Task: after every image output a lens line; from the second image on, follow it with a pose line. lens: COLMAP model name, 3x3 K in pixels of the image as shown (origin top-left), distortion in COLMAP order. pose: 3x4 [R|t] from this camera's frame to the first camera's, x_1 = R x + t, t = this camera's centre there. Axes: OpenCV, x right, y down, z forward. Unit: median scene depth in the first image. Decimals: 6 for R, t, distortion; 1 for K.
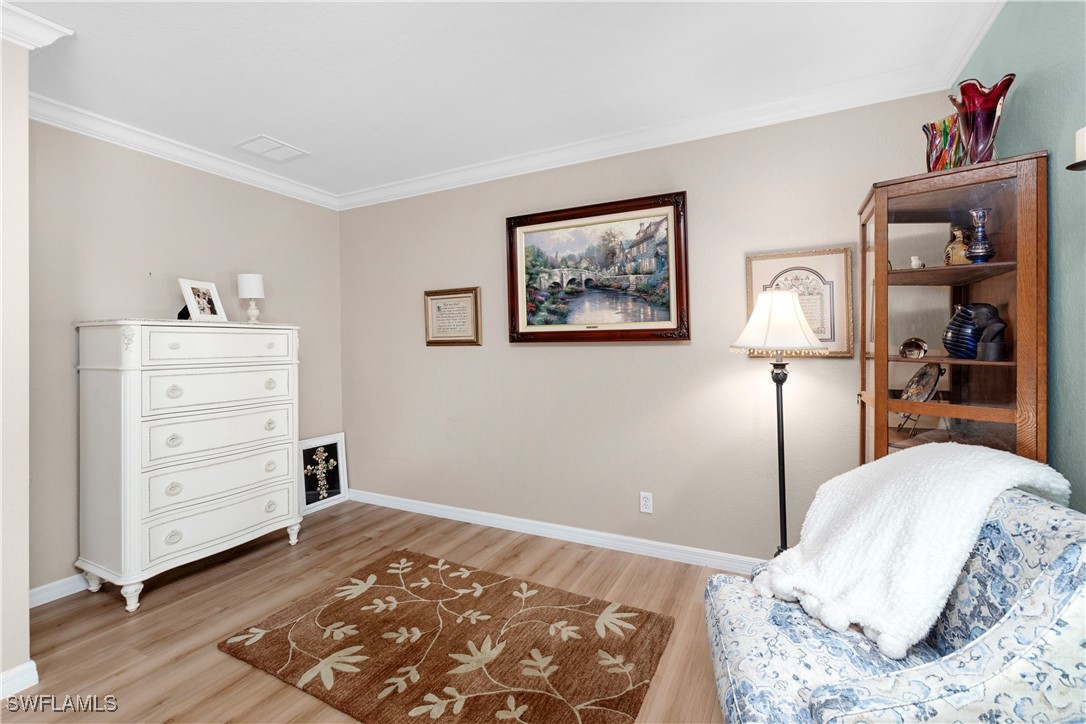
lens RADIAL K [[472.7, 0, 531.3], [0, 472.7, 342.0], [0, 0, 1]] dist [0.005120, -0.000997]
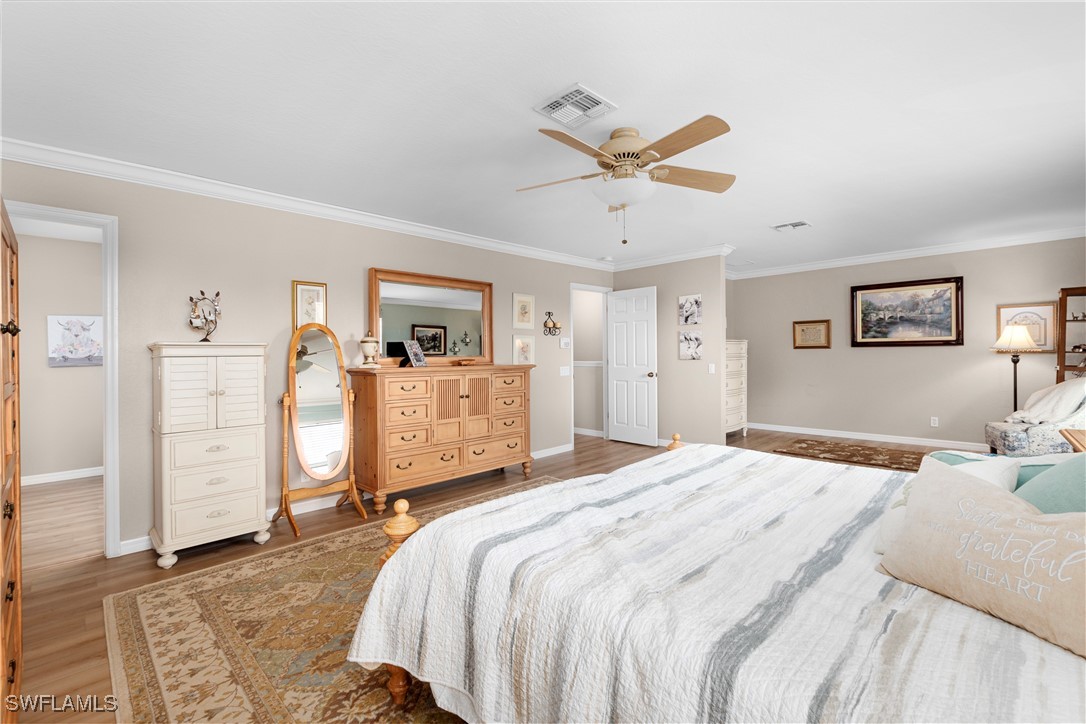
lens RADIAL K [[472.7, 0, 542.4], [0, 472.7, 363.4], [0, 0, 1]] dist [0.005120, -0.000997]
pose [[0.958955, 0.000631, -0.283558, -0.808343], [0.010967, 0.999167, 0.039310, -0.024802], [0.283347, -0.040806, 0.958149, -1.468315]]
